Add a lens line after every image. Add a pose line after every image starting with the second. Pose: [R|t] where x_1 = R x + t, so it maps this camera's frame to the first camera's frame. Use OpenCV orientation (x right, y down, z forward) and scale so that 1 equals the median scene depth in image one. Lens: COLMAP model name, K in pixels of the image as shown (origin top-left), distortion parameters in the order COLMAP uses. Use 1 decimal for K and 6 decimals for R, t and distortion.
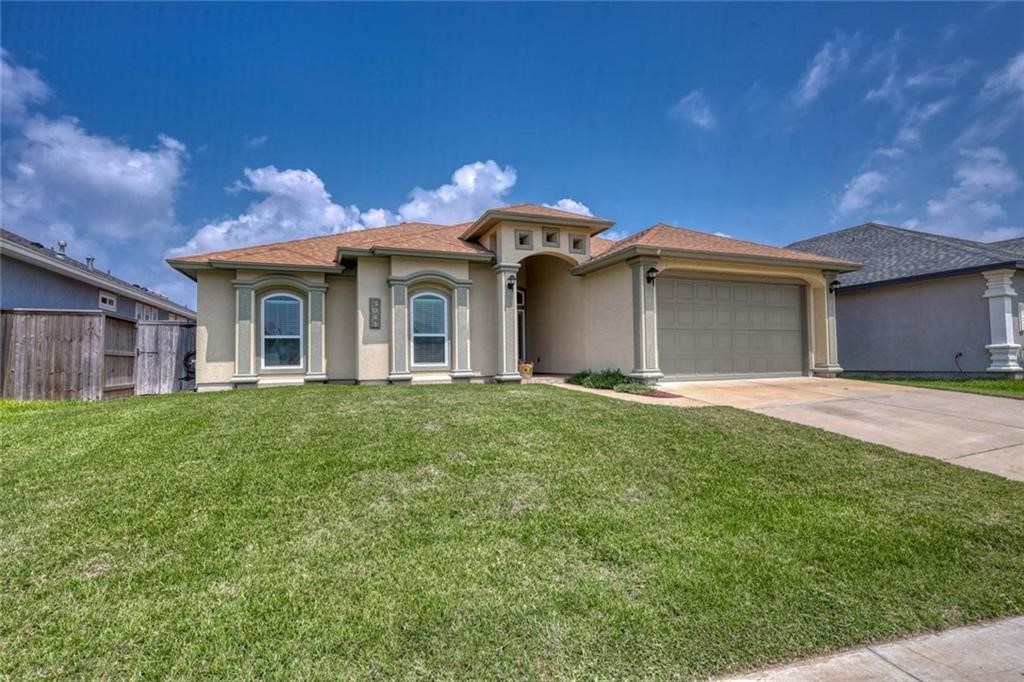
lens RADIAL K [[480.4, 0, 514.9], [0, 480.4, 337.8], [0, 0, 1]] dist [0.019691, 0.000016]
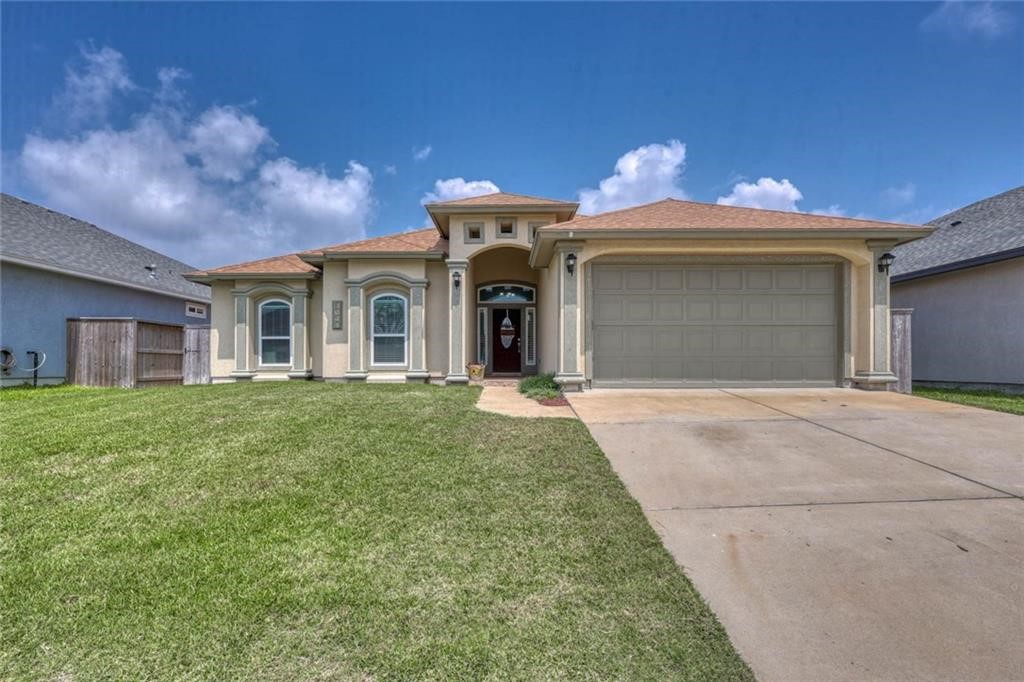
lens RADIAL K [[474.9, 0, 525.1], [0, 474.9, 346.7], [0, 0, 1]] dist [0.011285, 0.000095]
pose [[0.932505, 0.000977, -0.361155, 0.466588], [0.004994, 0.999866, 0.015598, 0.004653], [0.361121, -0.016348, 0.932375, 0.170090]]
